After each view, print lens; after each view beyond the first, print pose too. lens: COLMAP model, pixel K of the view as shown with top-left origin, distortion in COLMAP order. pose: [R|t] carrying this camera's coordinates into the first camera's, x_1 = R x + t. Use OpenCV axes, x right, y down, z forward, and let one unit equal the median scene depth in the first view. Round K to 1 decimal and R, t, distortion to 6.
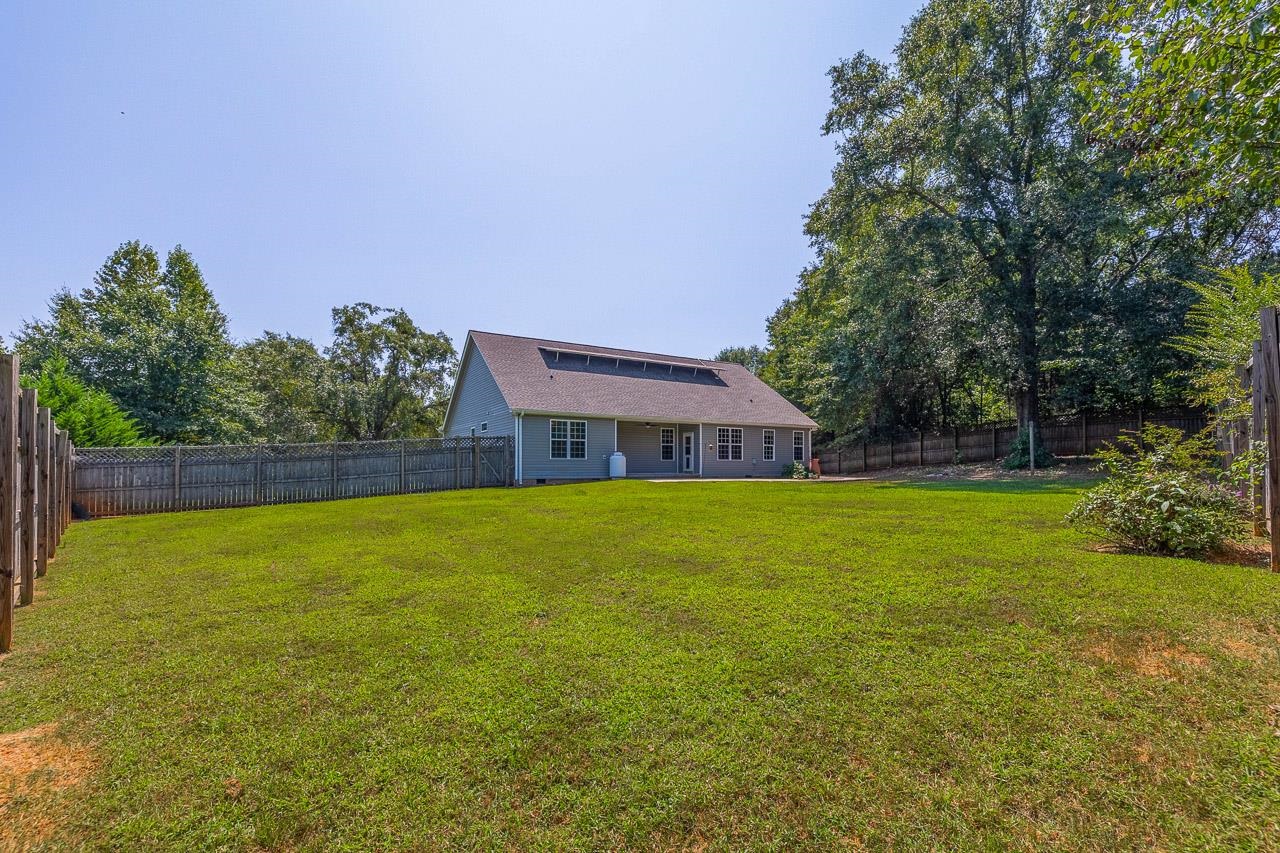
lens RADIAL K [[551.8, 0, 657.2], [0, 551.8, 443.2], [0, 0, 1]] dist [-0.000946, 0.000015]
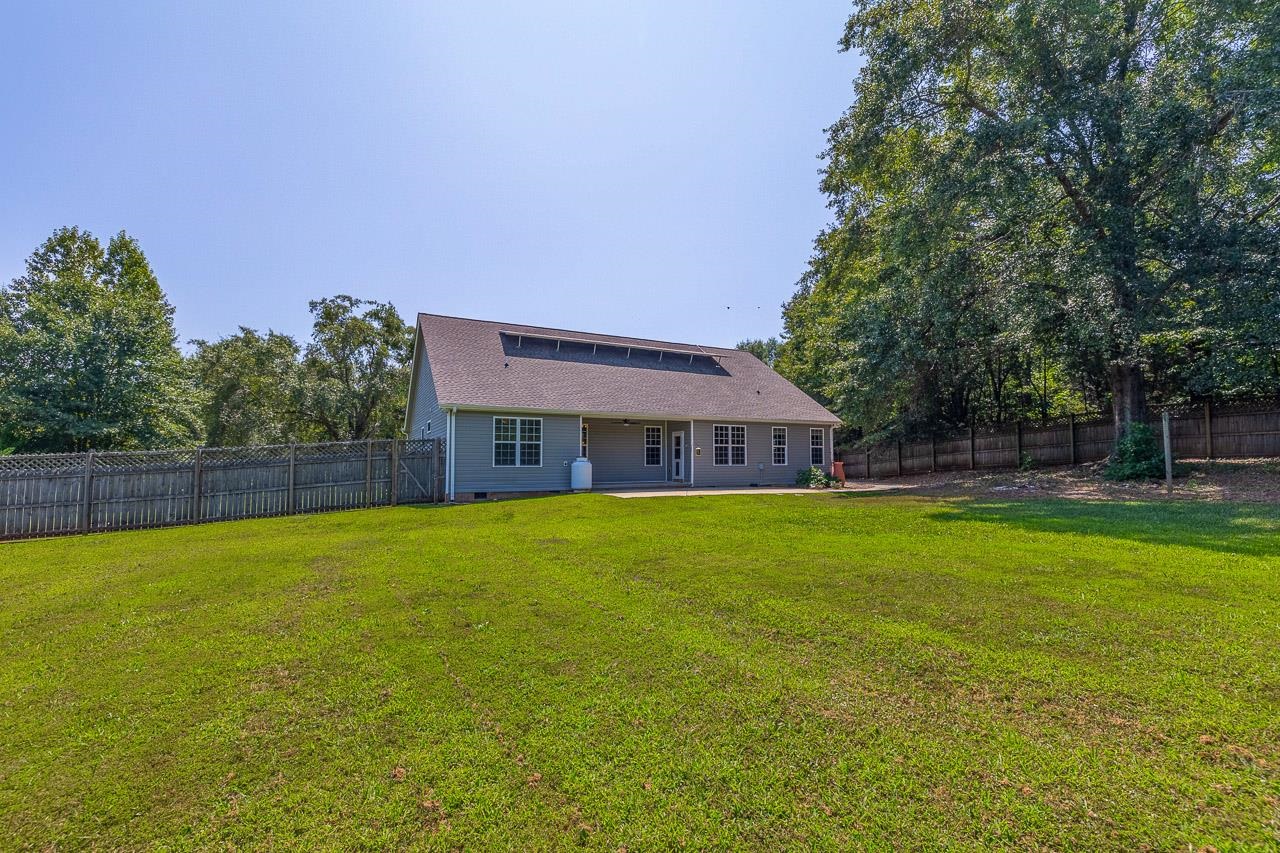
lens RADIAL K [[540.9, 0, 640.0], [0, 540.9, 426.5], [0, 0, 1]] dist [0.000113, -0.000044]
pose [[0.997085, -0.008477, -0.075832, 0.060773], [0.006516, 0.999639, -0.026069, -0.006024], [0.076026, 0.025499, 0.996780, 0.198475]]
